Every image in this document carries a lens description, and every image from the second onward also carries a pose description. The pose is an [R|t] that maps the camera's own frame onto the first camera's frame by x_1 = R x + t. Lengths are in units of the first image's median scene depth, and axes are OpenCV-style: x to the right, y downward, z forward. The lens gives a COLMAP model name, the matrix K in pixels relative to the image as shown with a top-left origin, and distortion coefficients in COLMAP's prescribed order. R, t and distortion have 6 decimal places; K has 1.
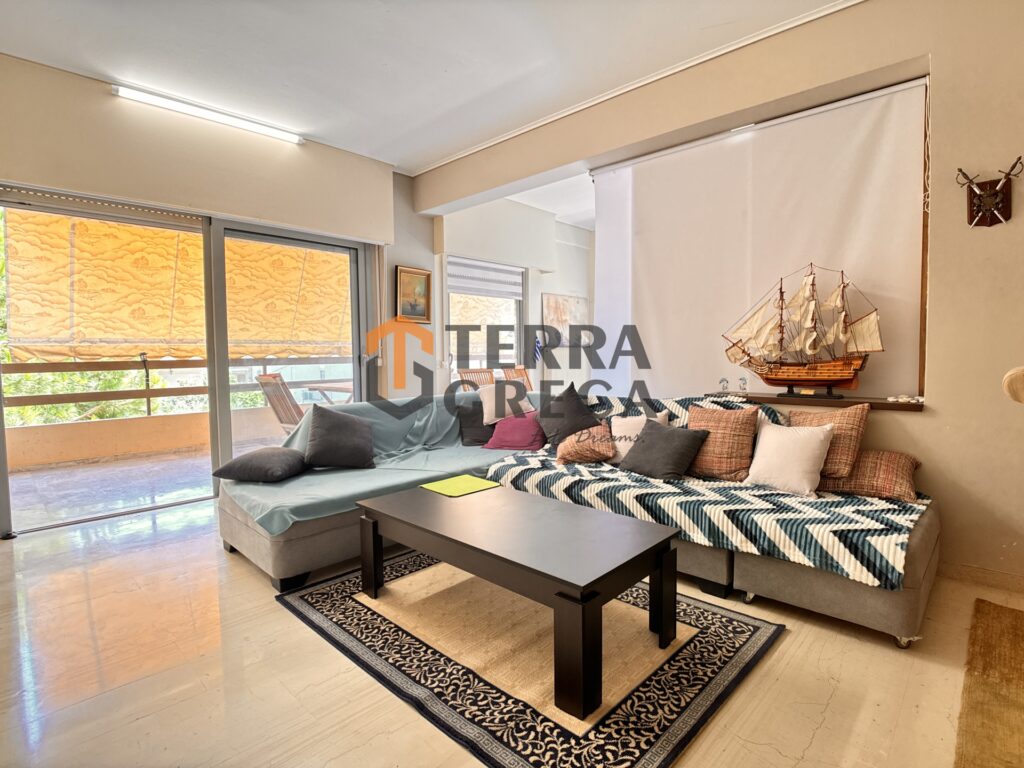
lens RADIAL K [[520.8, 0, 513.9], [0, 520.8, 380.0], [0, 0, 1]] dist [-0.026001, 0.003518]
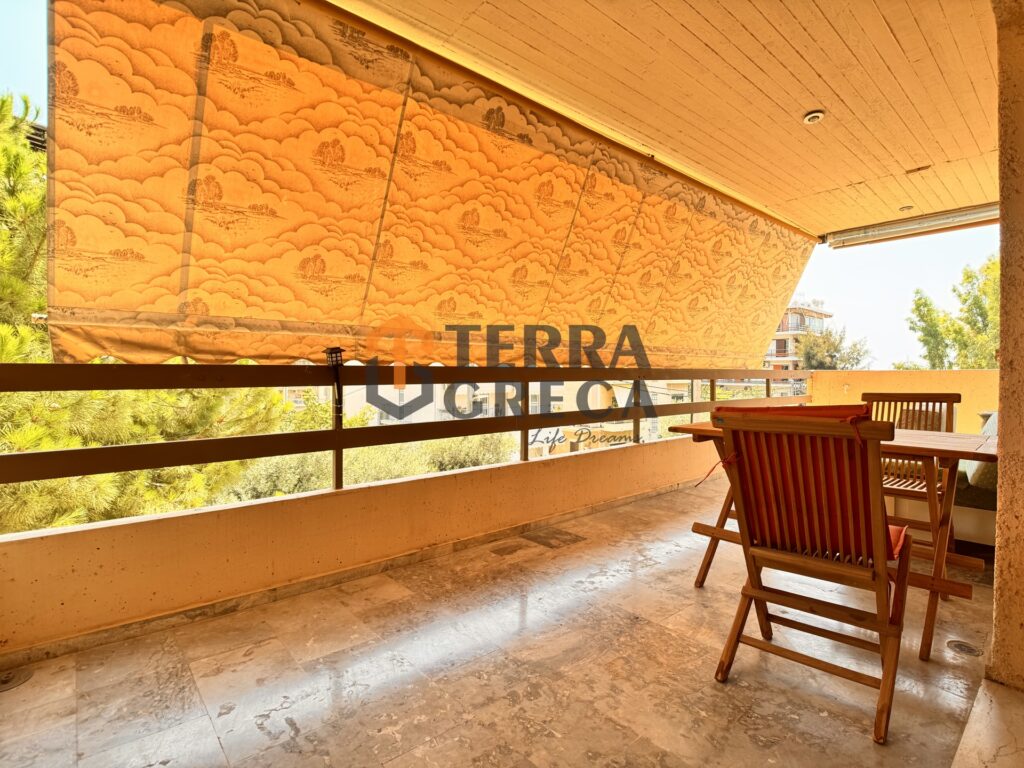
lens RADIAL K [[520.8, 0, 509.3], [0, 520.8, 383.0], [0, 0, 1]] dist [-0.026001, 0.003518]
pose [[0.995480, 0.018606, -0.093133, -0.559353], [-0.022205, 0.999040, -0.037753, -0.010159], [0.092341, 0.039650, 0.994938, 0.603918]]
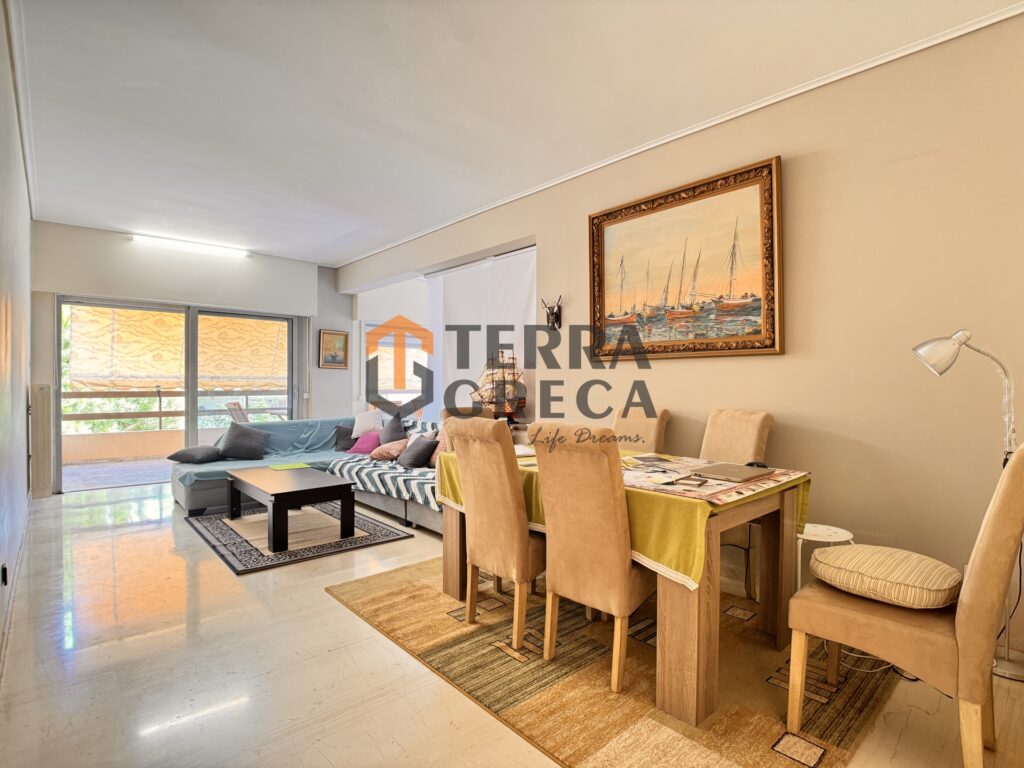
lens RADIAL K [[520.8, 0, 511.9], [0, 520.8, 388.5], [0, 0, 1]] dist [-0.026001, 0.003518]
pose [[0.996897, 0.016840, -0.076898, 0.389638], [-0.020143, 0.998899, -0.042379, -0.004343], [0.076100, 0.043797, 0.996138, -0.368497]]
